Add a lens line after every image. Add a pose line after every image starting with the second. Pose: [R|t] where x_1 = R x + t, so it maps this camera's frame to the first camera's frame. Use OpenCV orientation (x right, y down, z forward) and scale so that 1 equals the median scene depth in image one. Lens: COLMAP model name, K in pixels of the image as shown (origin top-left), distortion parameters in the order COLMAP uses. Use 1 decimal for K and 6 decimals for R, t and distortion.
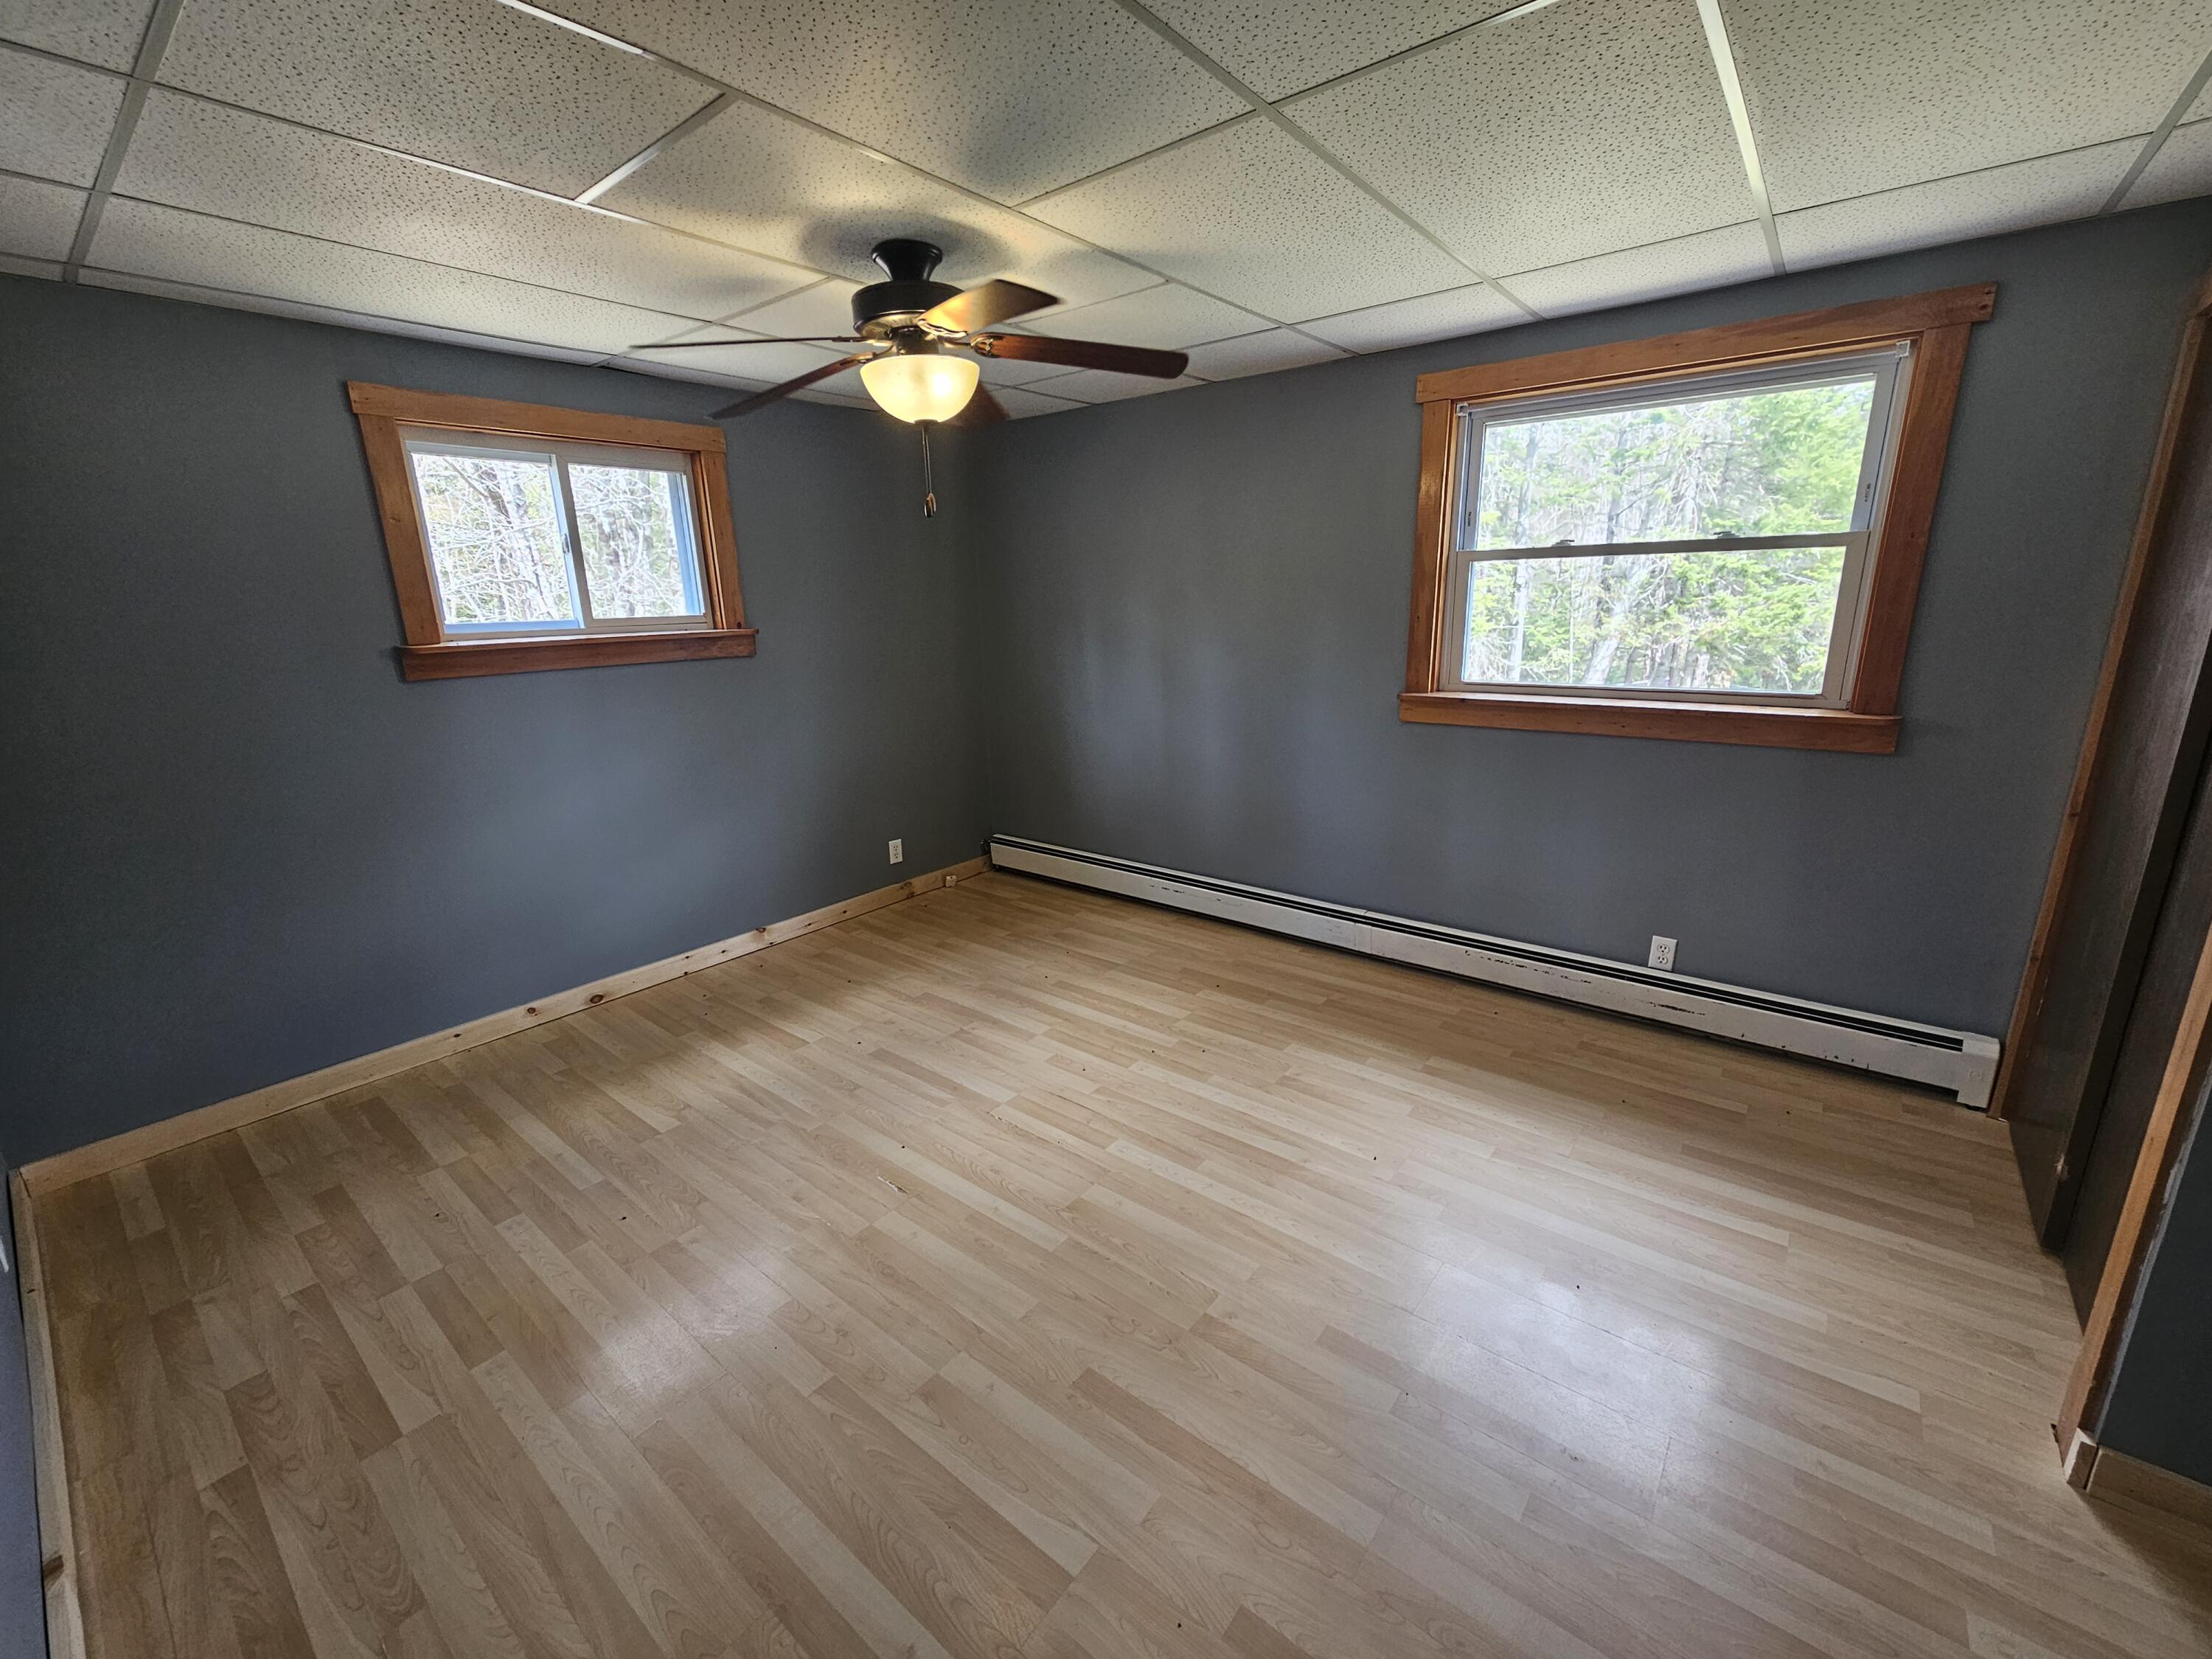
lens RADIAL K [[906.0, 0, 1109.1], [0, 906.0, 833.1], [0, 0, 1]] dist [-0.000477, 0.000194]
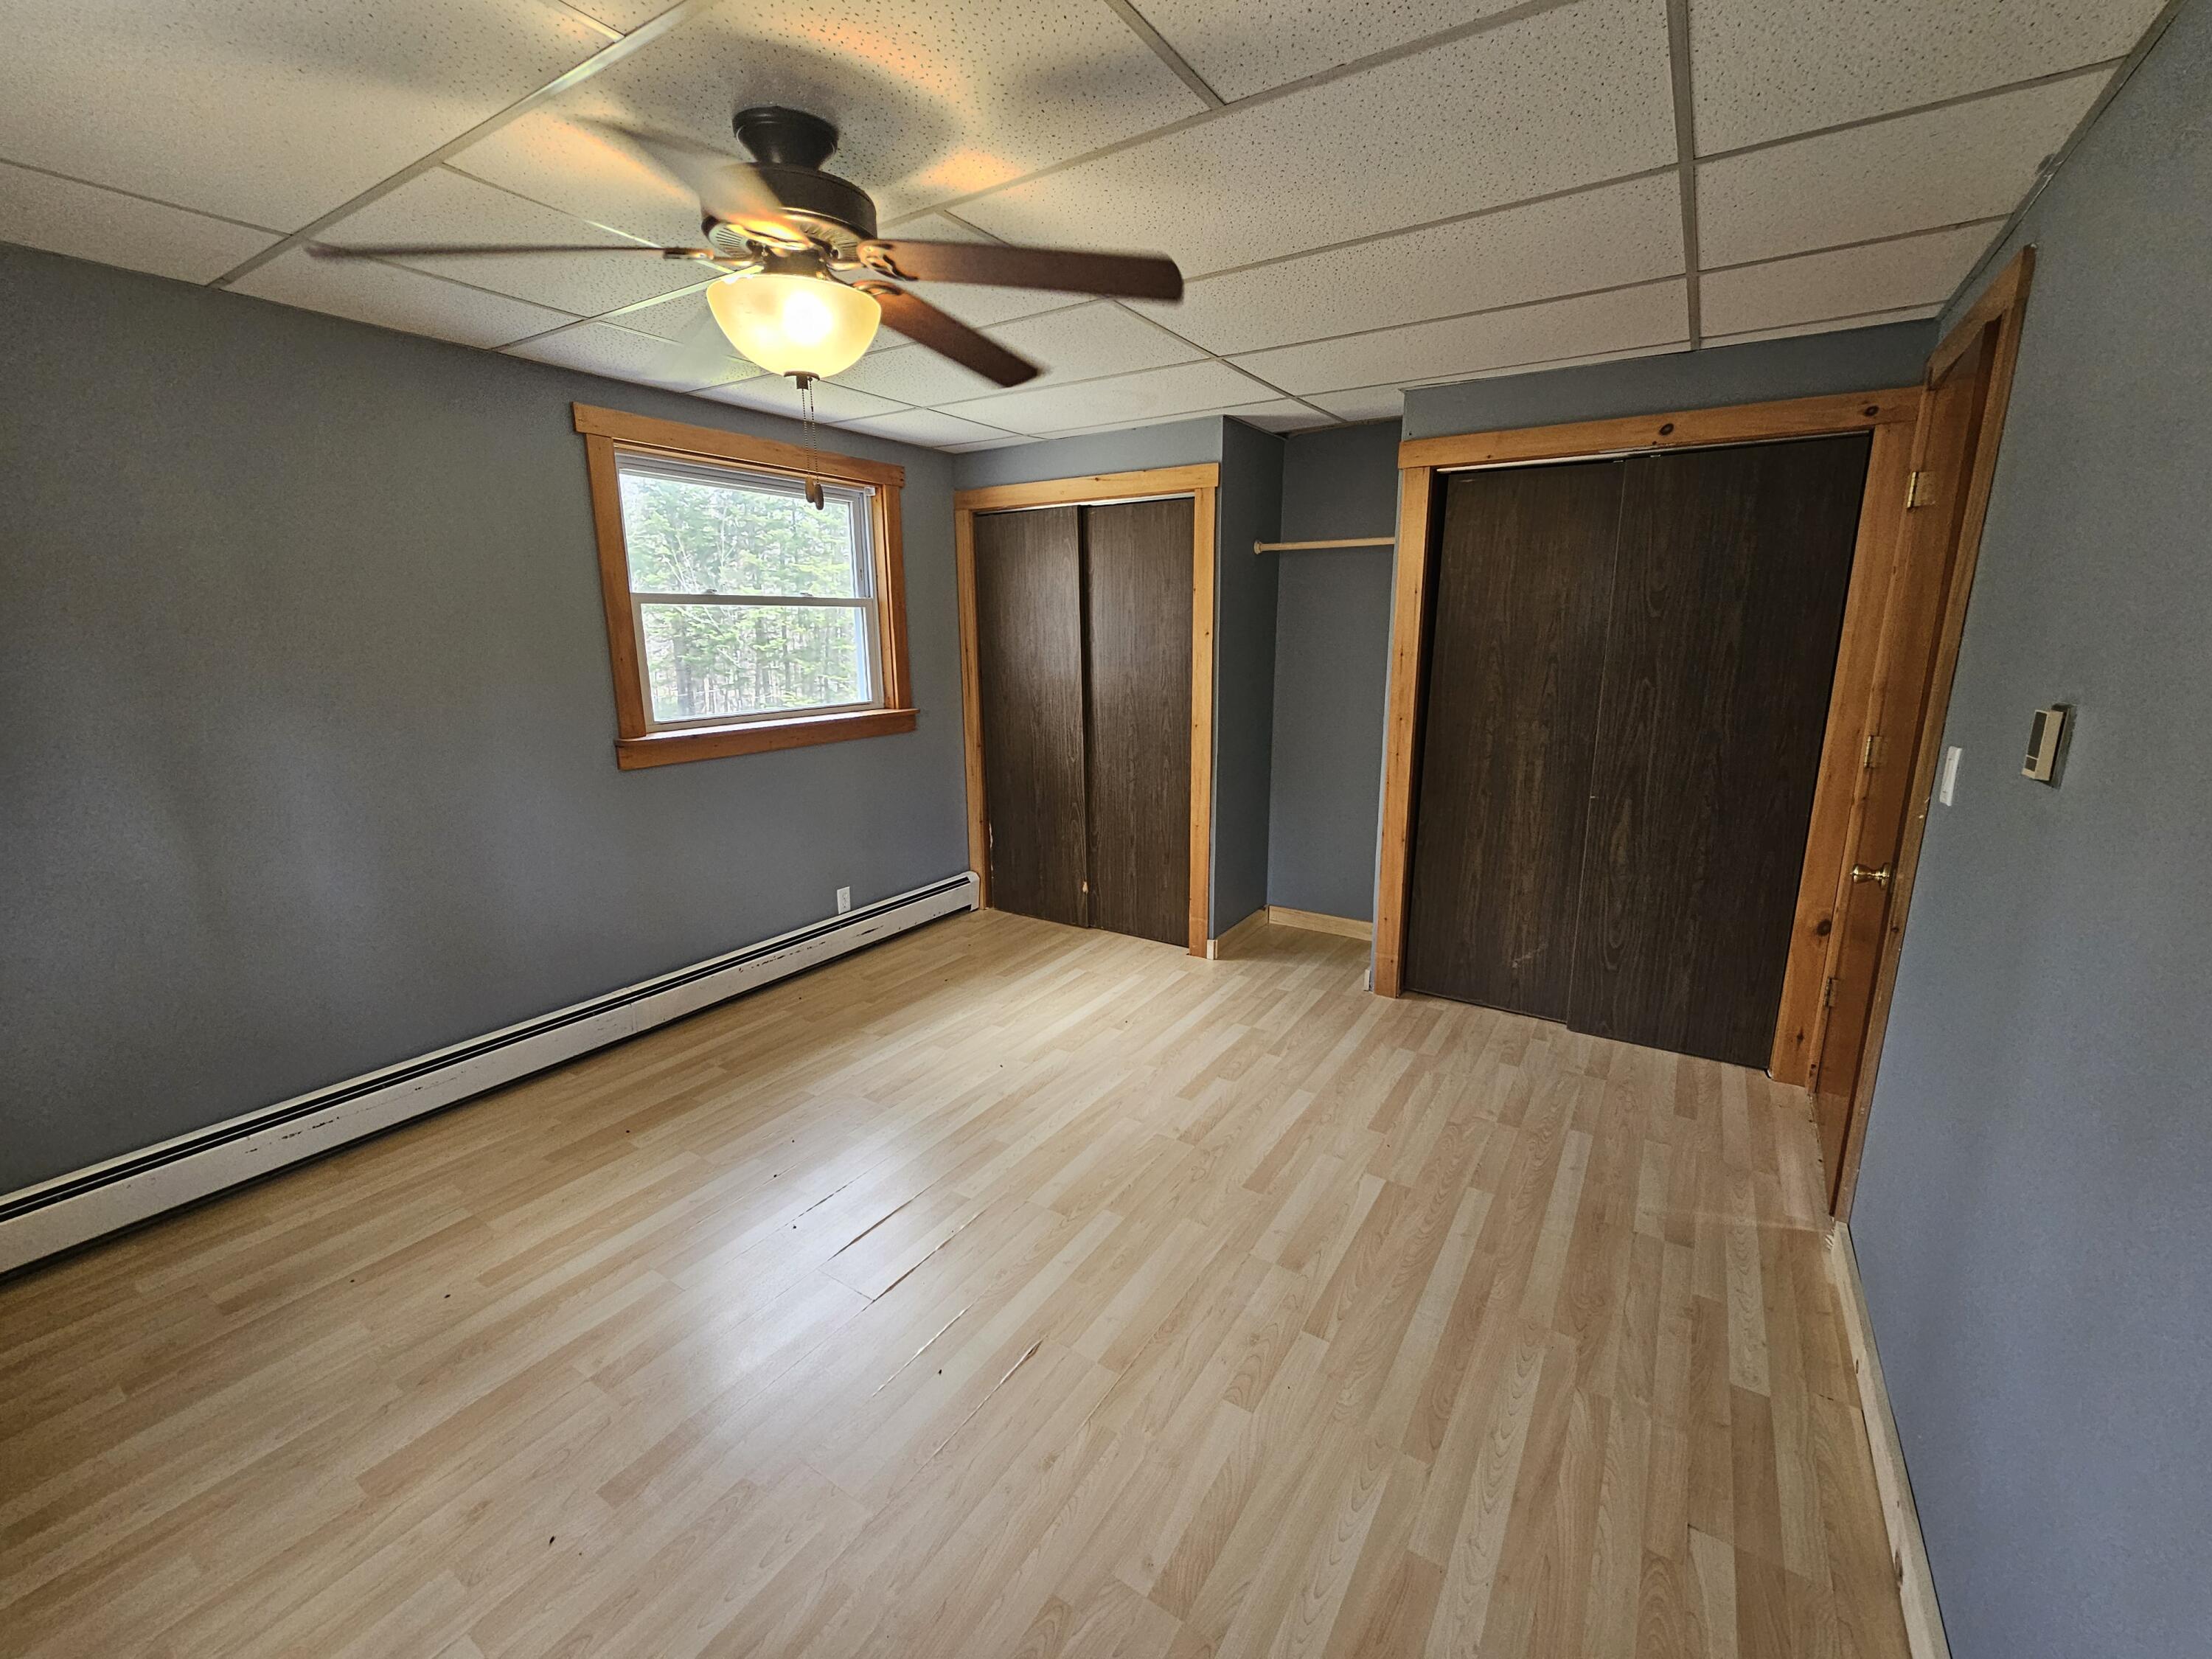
lens RADIAL K [[906.0, 0, 1109.1], [0, 906.0, 833.1], [0, 0, 1]] dist [-0.000477, 0.000194]
pose [[-0.102130, -0.196936, 0.975082, -0.777496], [0.266498, 0.938962, 0.217554, -0.160621], [-0.958409, 0.282077, -0.043413, 0.704997]]
